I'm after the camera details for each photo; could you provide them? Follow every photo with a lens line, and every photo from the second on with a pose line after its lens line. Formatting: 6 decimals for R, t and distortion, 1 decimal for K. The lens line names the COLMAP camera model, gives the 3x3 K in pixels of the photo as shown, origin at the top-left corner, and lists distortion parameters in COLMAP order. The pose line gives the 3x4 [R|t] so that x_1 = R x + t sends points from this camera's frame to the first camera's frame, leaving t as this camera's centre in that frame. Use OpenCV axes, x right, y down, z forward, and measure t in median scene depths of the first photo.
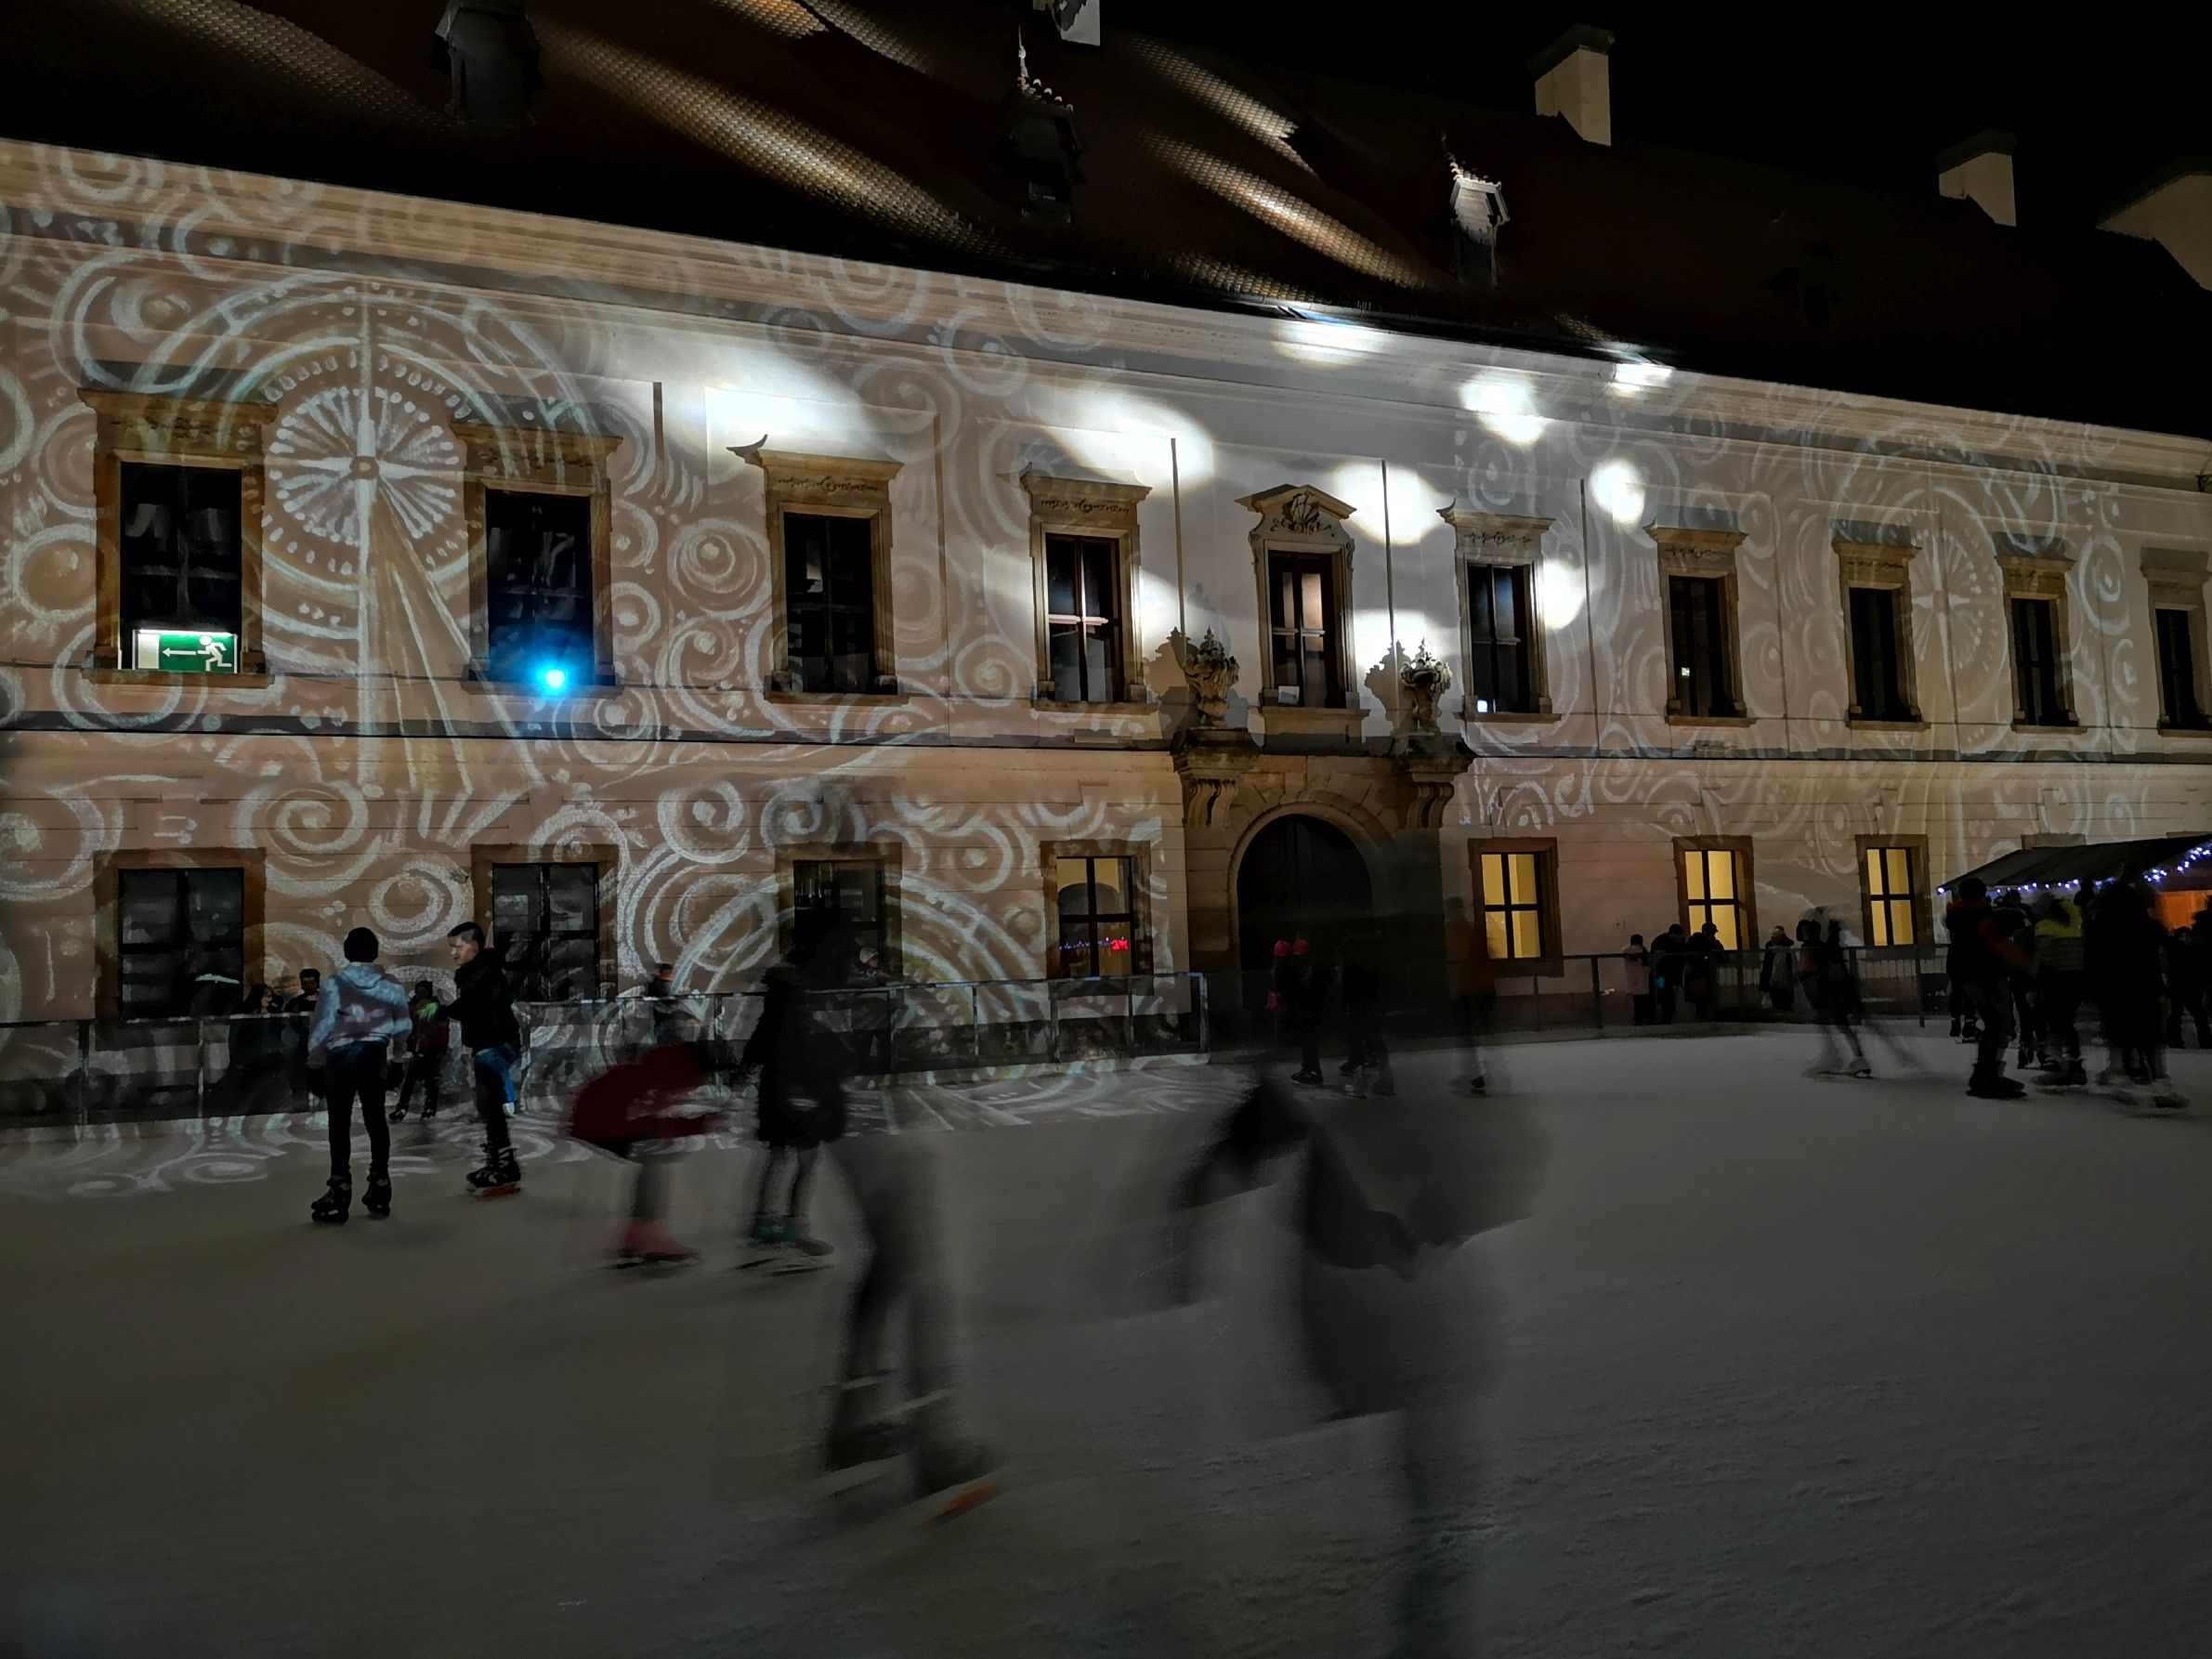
lens RADIAL K [[1751.0, 0, 1166.5], [0, 1751.0, 827.5], [0, 0, 1]] dist [0.108808, -0.189031]
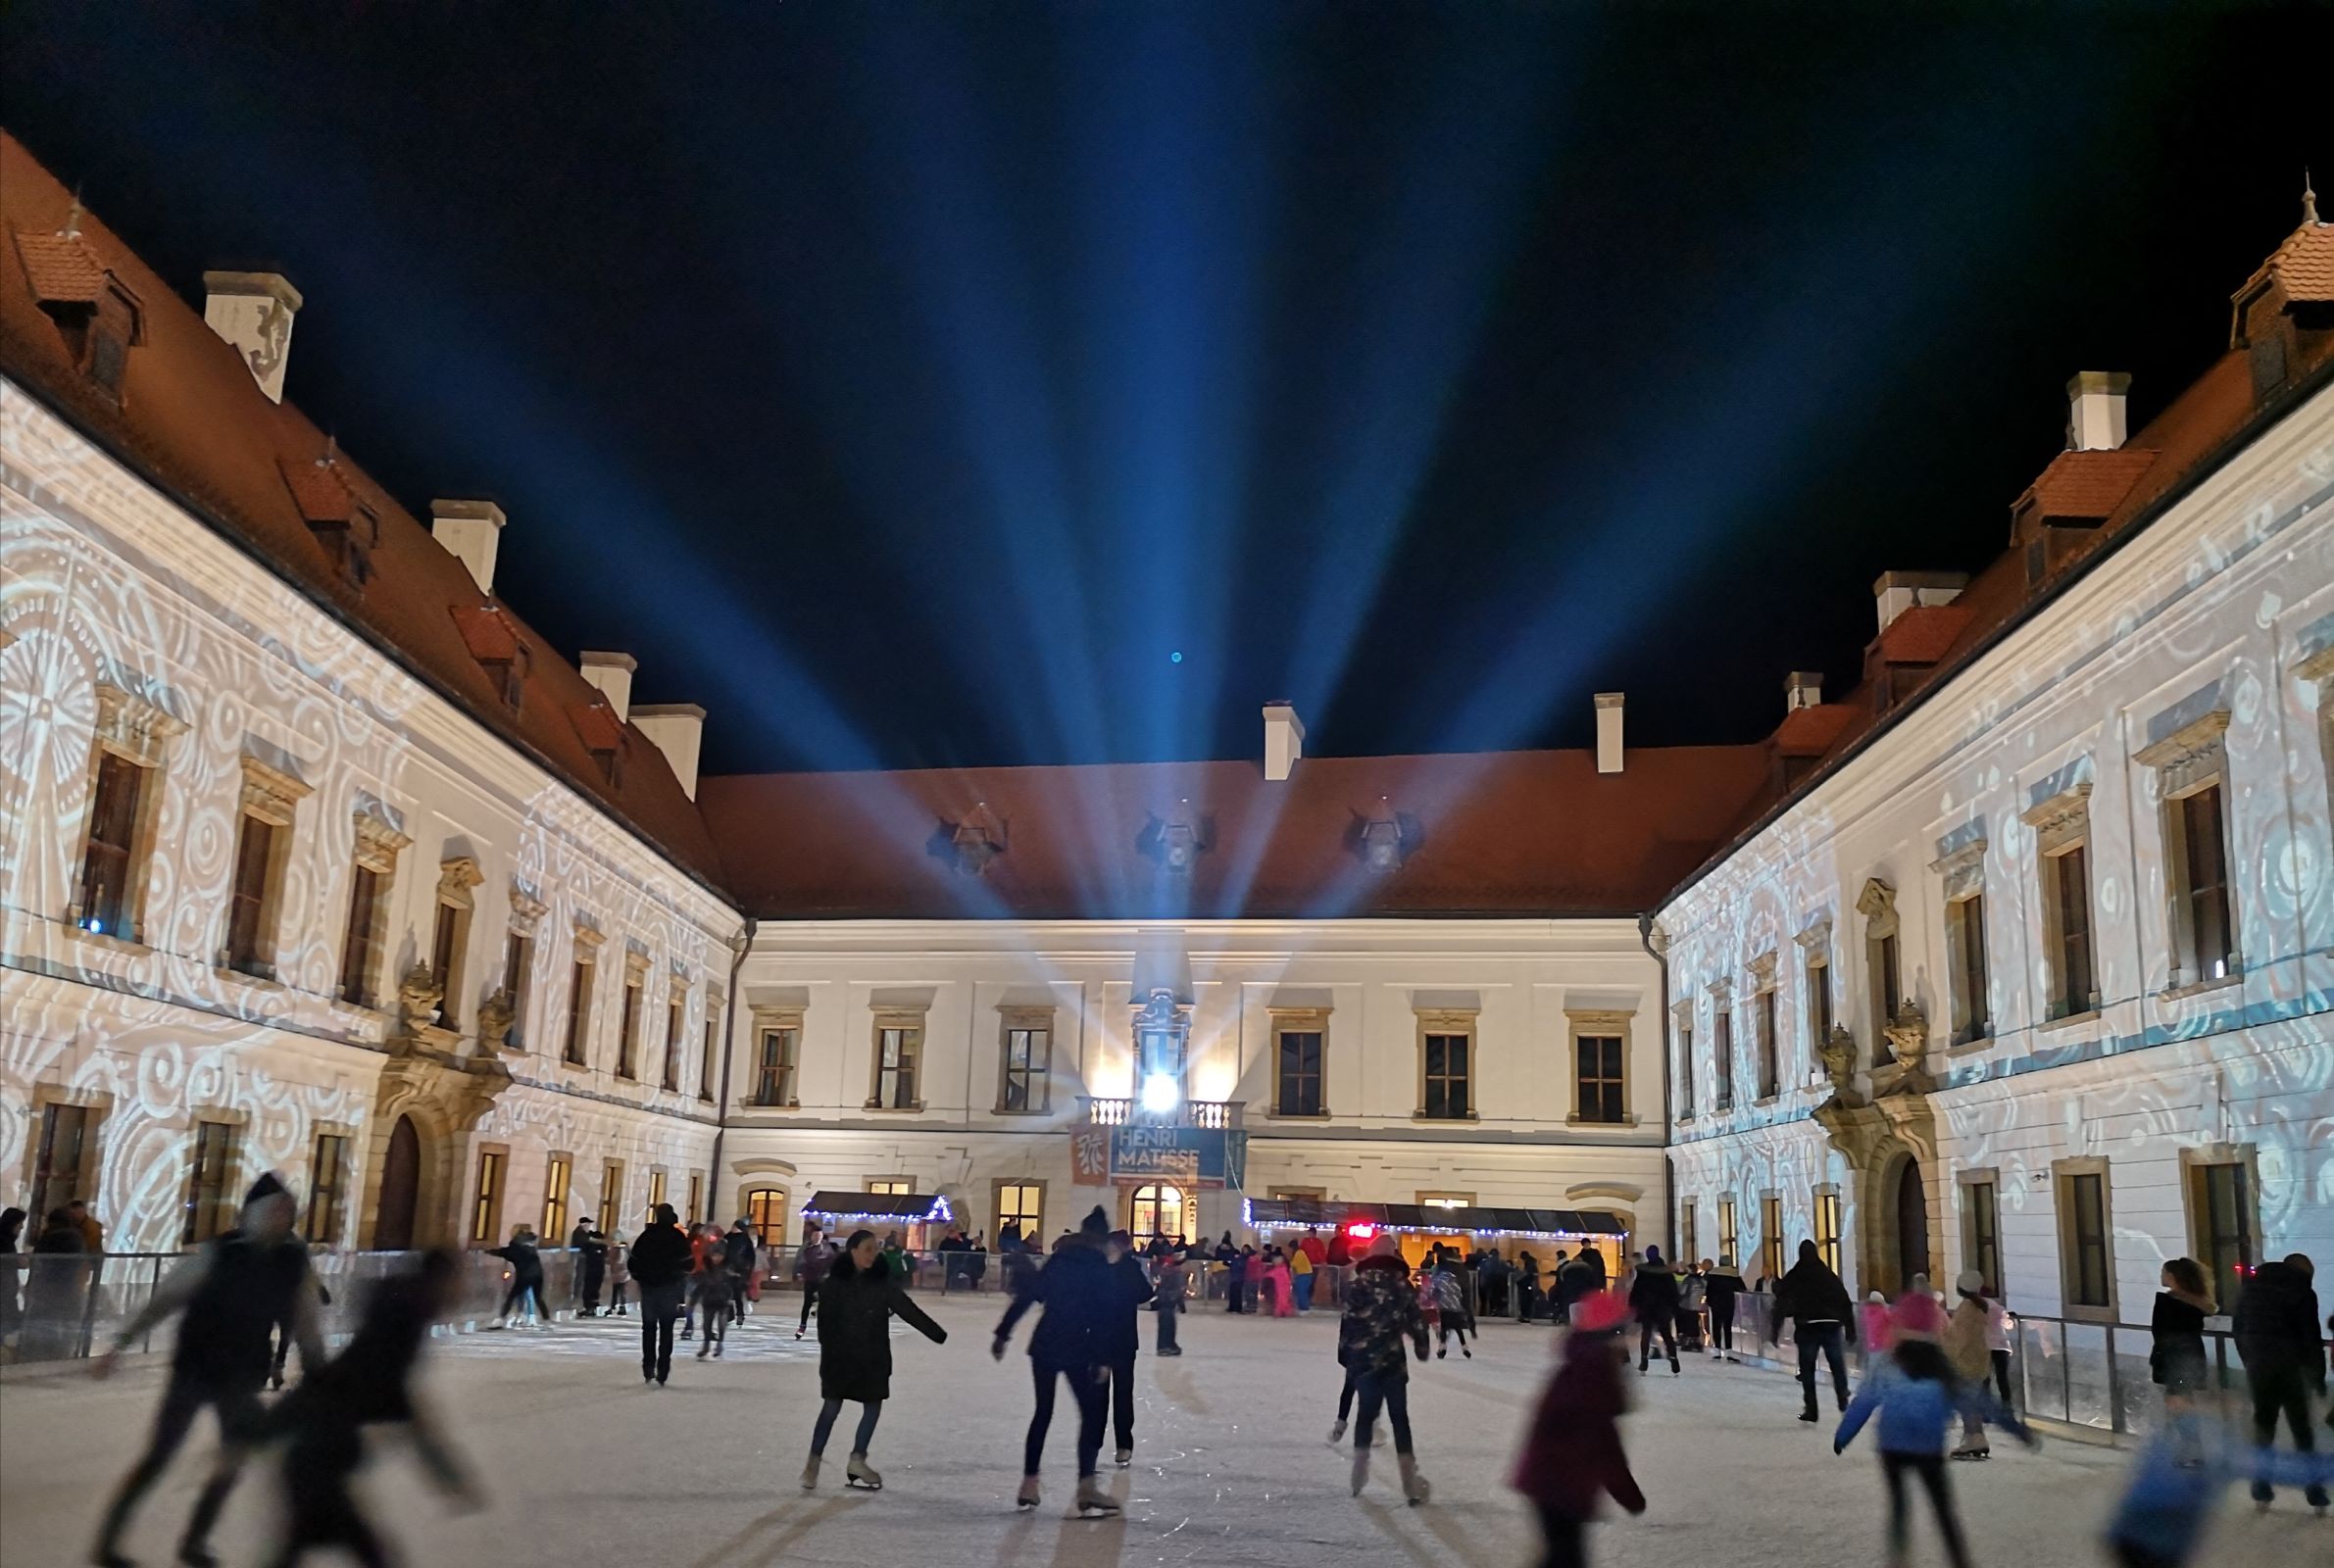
lens RADIAL K [[1792.7, 0, 1177.7], [0, 1792.7, 879.2], [0, 0, 1]] dist [0.109685, -0.139921]
pose [[0.445281, 0.222386, 0.867335, -0.993433], [-0.104616, 0.974953, -0.196270, 0.032818], [-0.889258, -0.003342, 0.457393, -0.072617]]
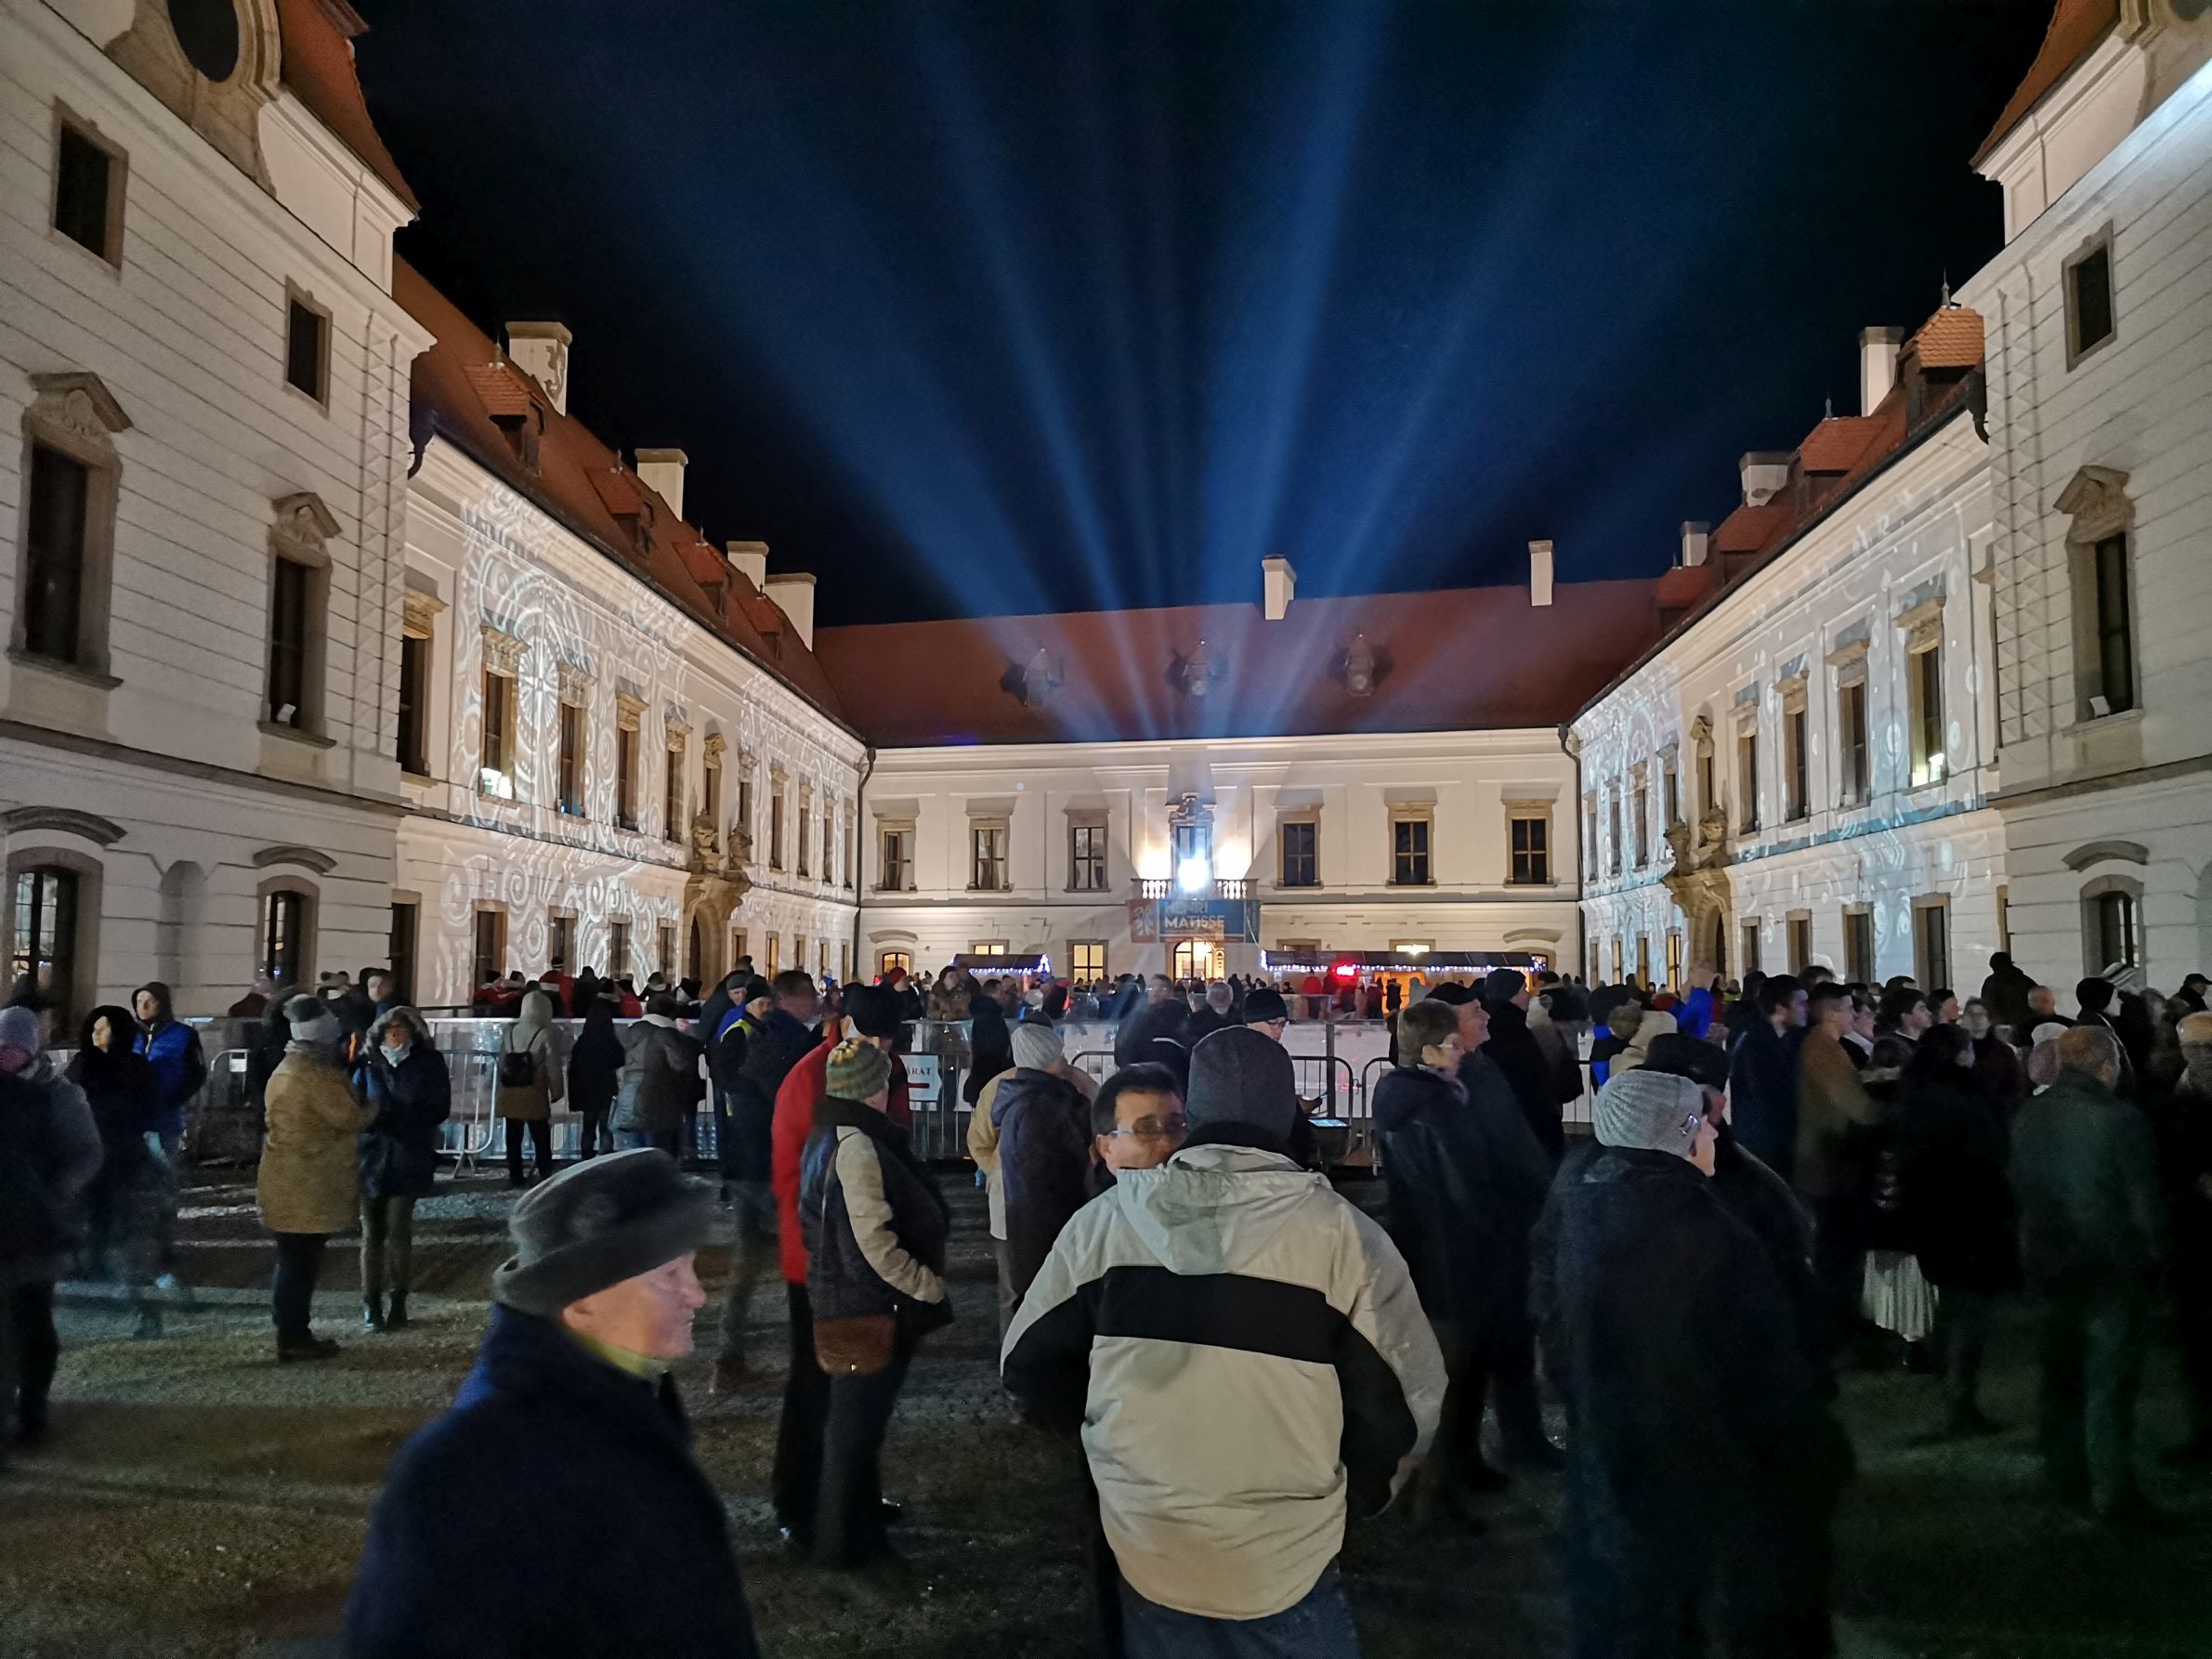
lens RADIAL K [[1702.3, 0, 1122.2], [0, 1702.3, 834.0], [0, 0, 1]] dist [0.129473, -0.169937]
pose [[0.480360, 0.111353, 0.869974, -1.519126], [-0.074971, 0.993491, -0.085766, 0.040975], [-0.873861, -0.024024, 0.485582, -0.294047]]
